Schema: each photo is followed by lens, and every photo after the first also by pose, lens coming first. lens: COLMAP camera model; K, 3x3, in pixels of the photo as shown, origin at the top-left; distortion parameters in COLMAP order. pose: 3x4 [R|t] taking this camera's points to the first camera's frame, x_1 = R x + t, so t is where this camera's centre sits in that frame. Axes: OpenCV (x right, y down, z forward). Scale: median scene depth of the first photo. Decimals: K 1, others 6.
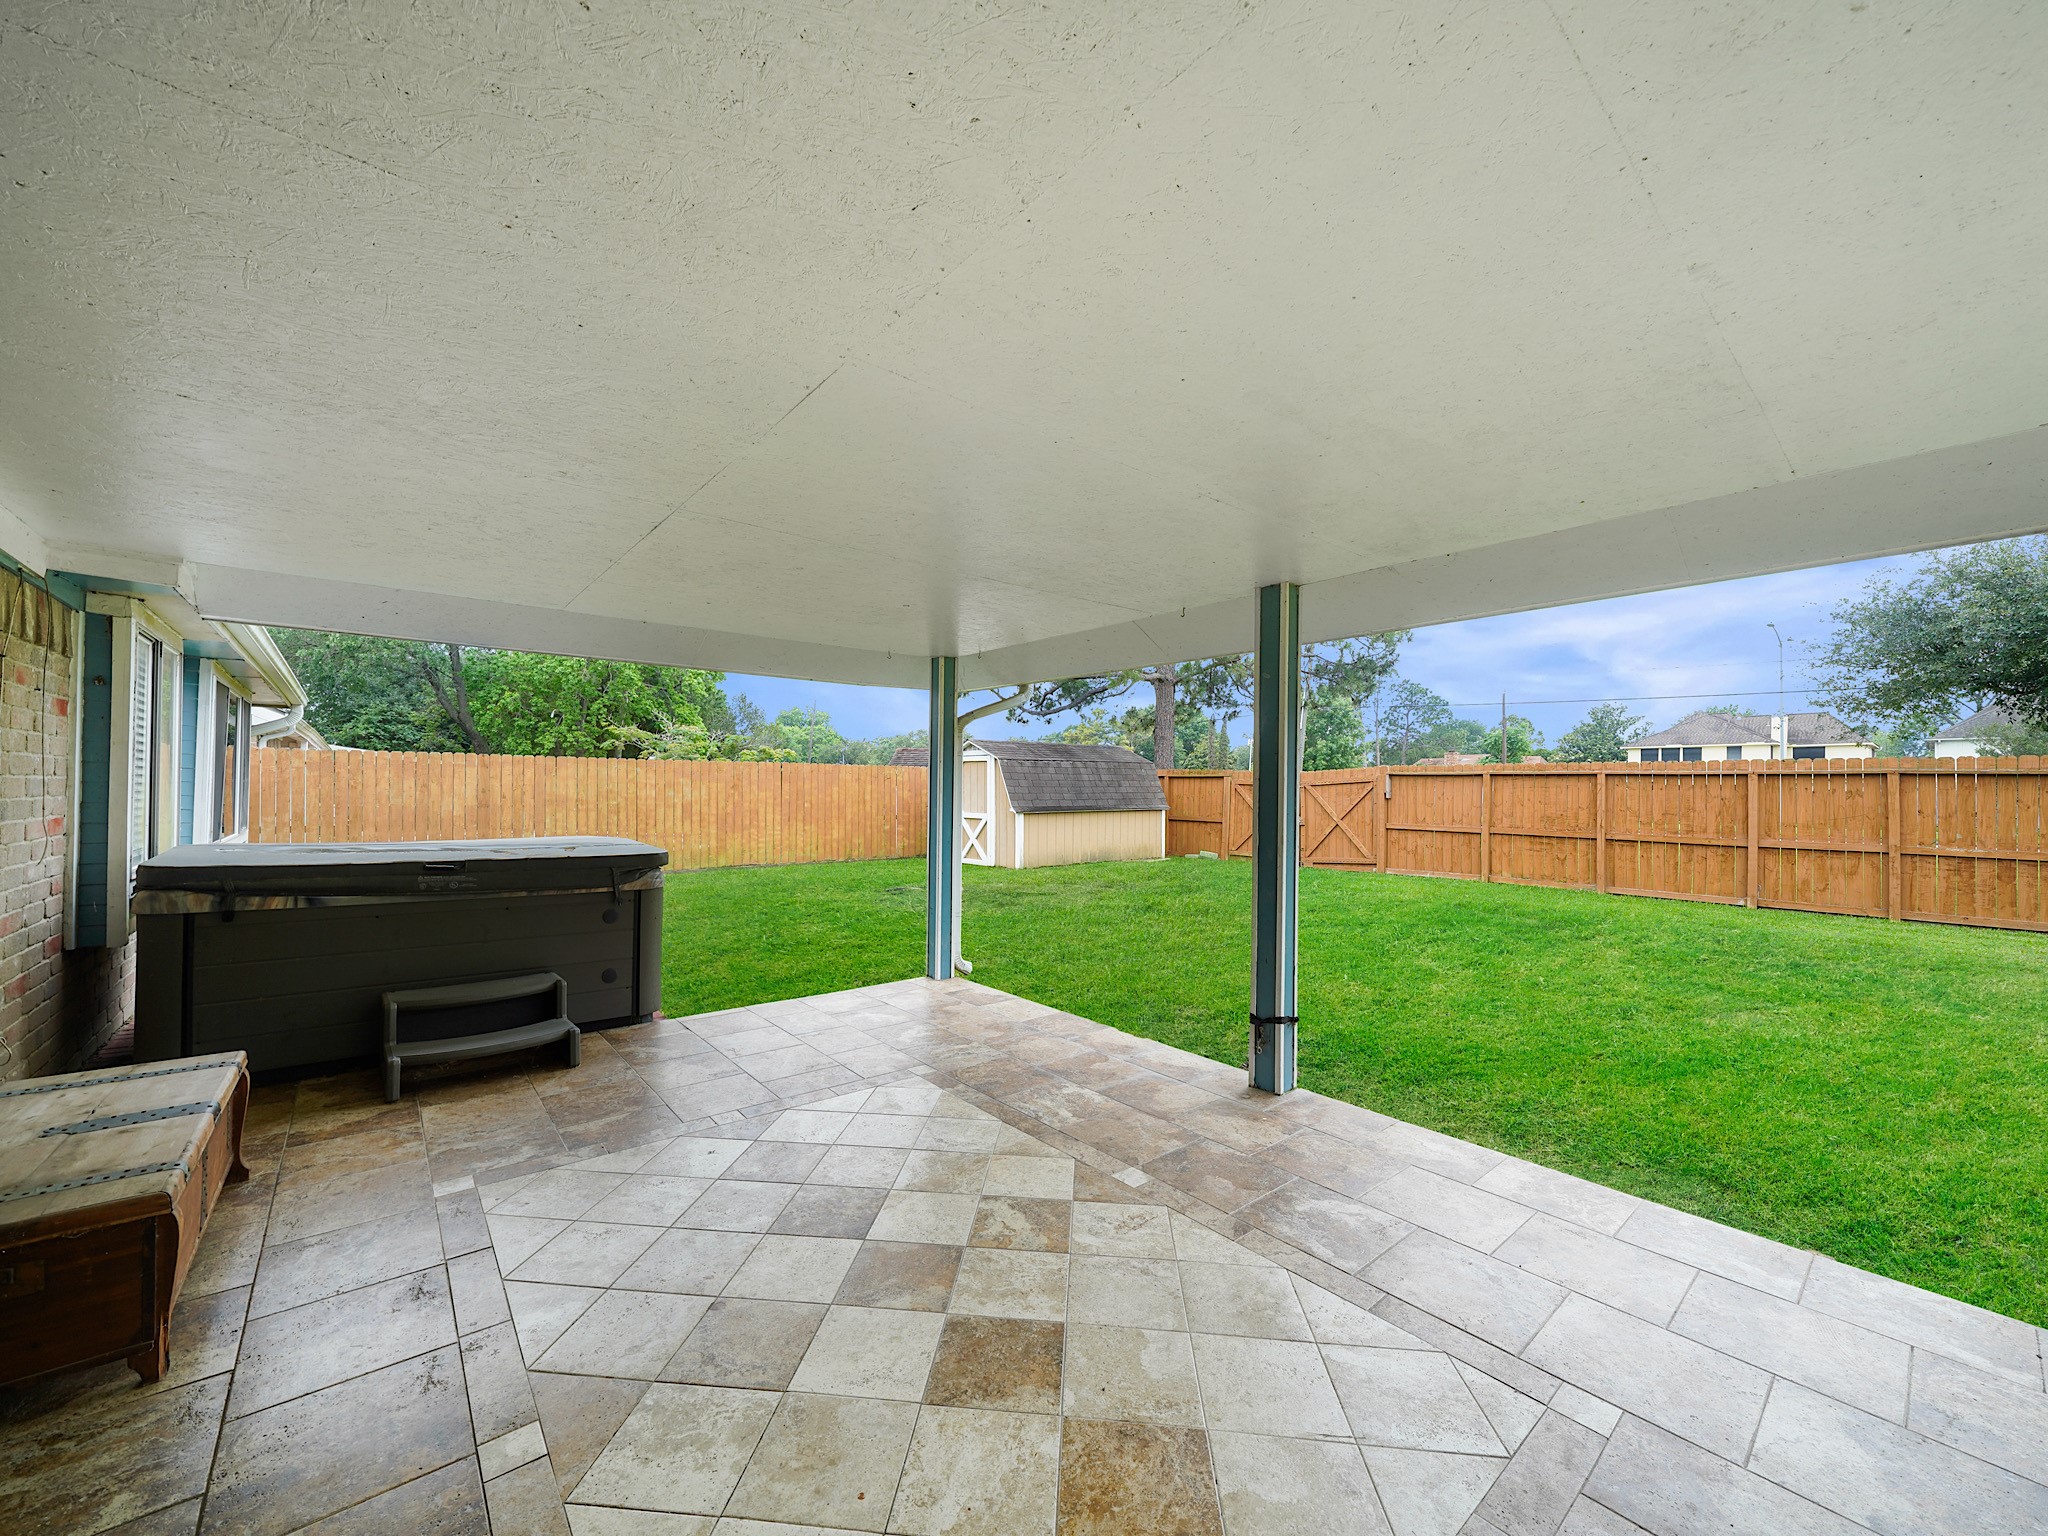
lens RADIAL K [[798.0, 0, 1012.6], [0, 798.0, 770.6], [0, 0, 1]] dist [-0.009500, -0.000325]
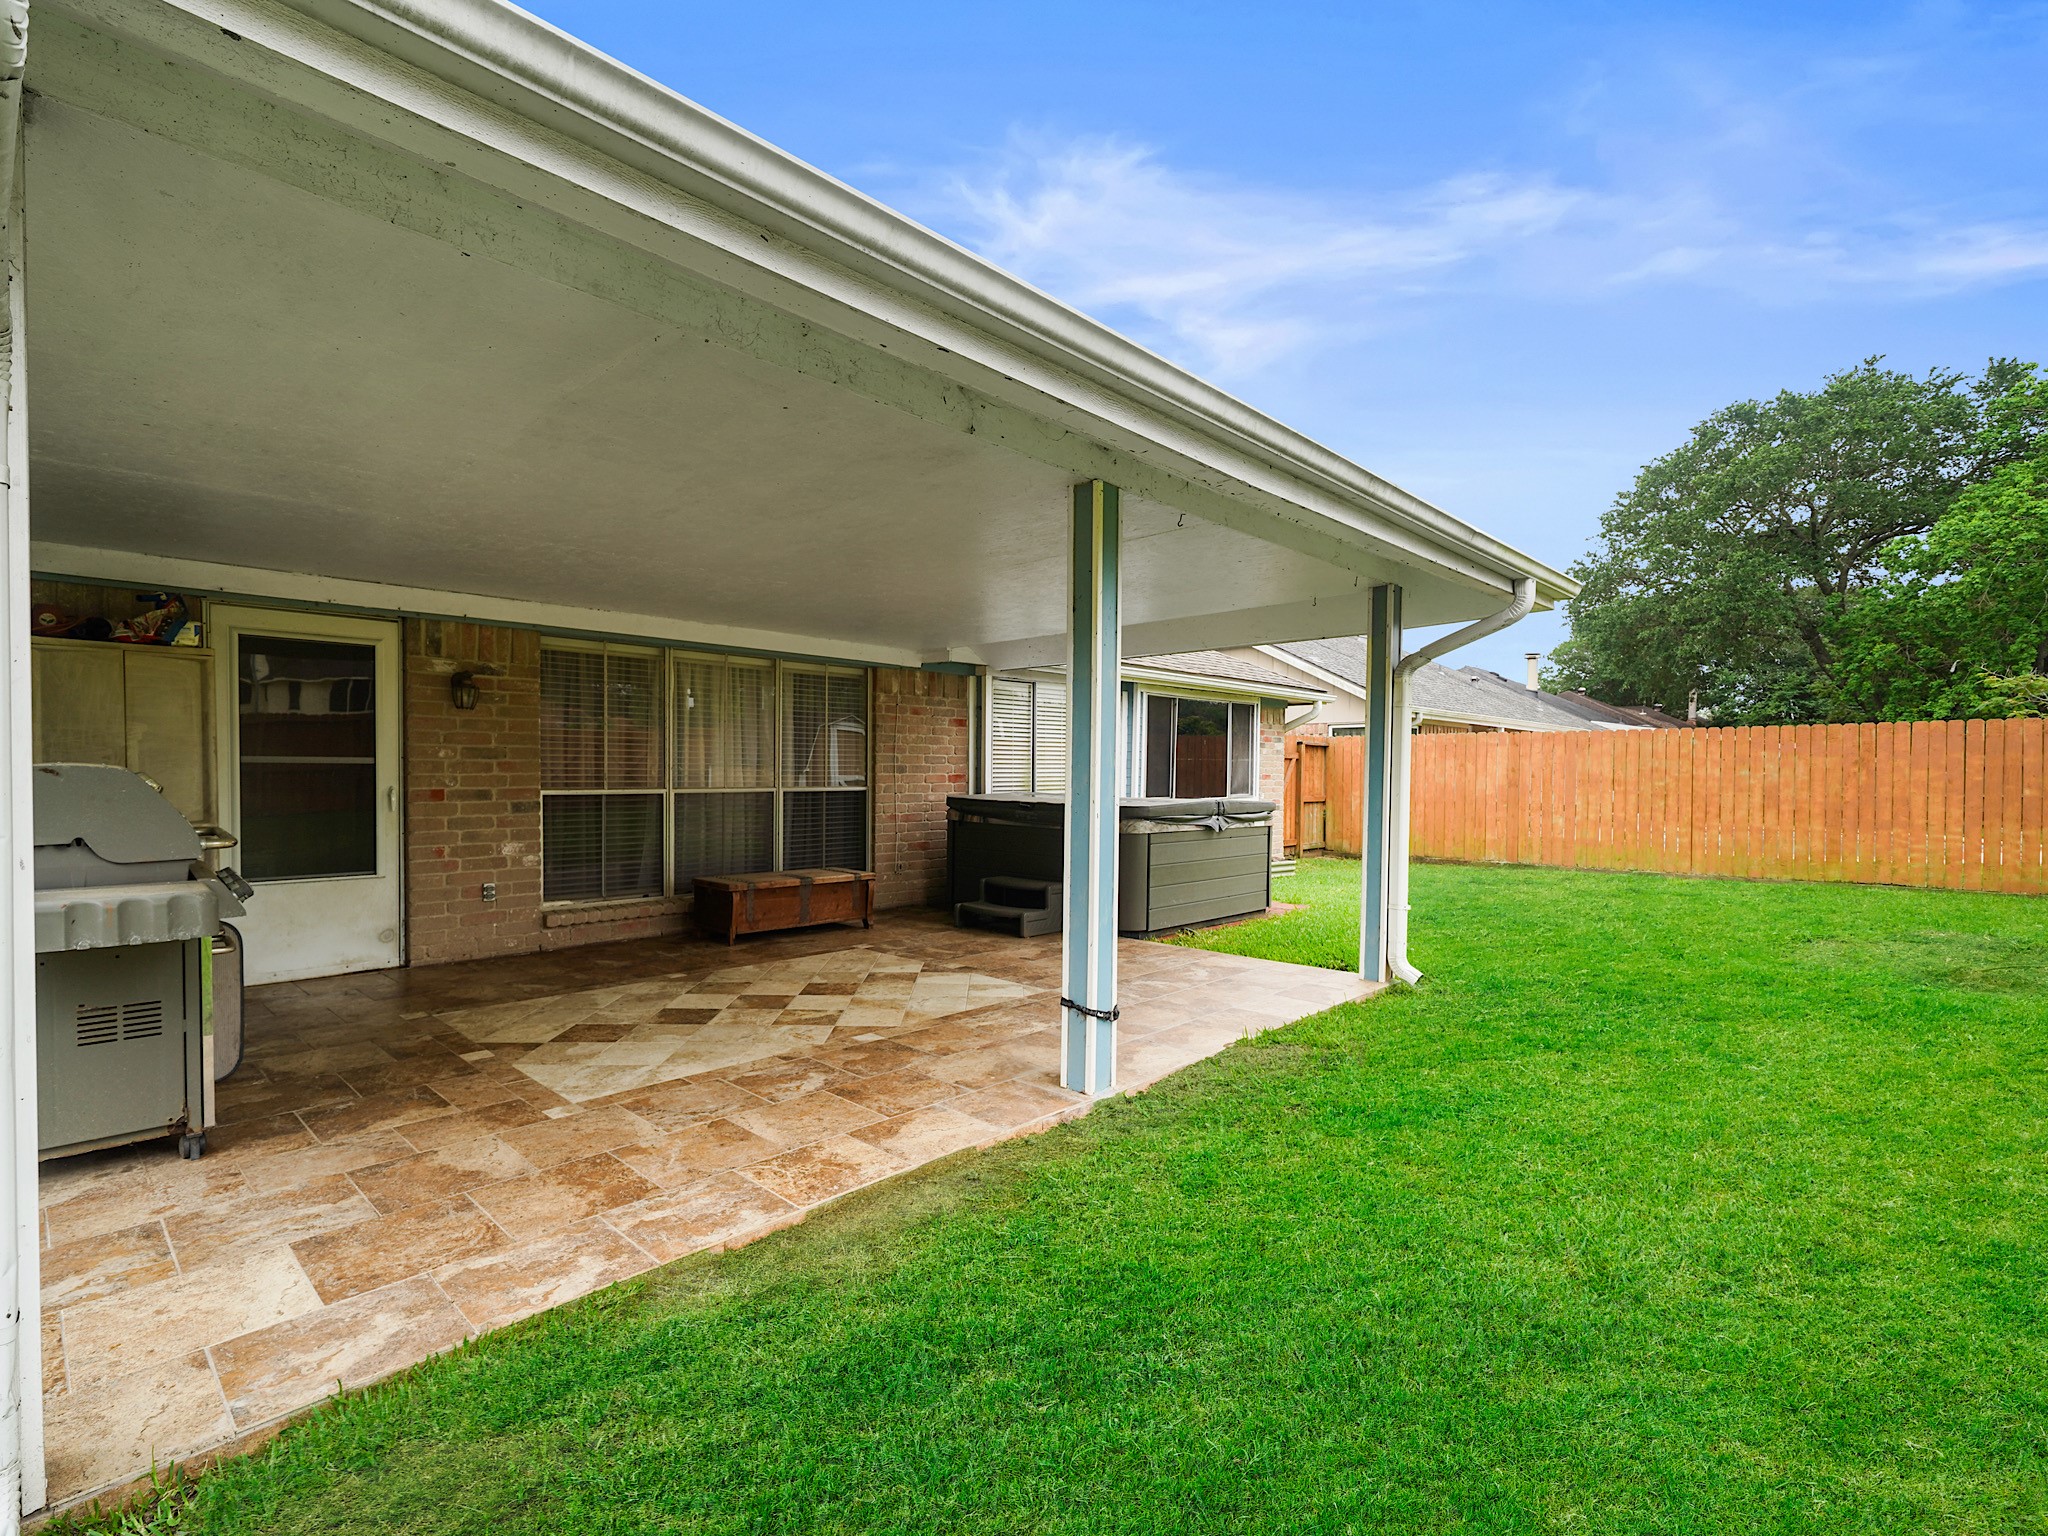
lens RADIAL K [[973.7, 0, 1014.3], [0, 973.7, 784.9], [0, 0, 1]] dist [0.001182, 0.000106]
pose [[0.105915, 0.003722, -0.994368, 0.403662], [0.020652, 0.999769, 0.005942, 0.021704], [0.994161, -0.021165, 0.105814, 0.247802]]
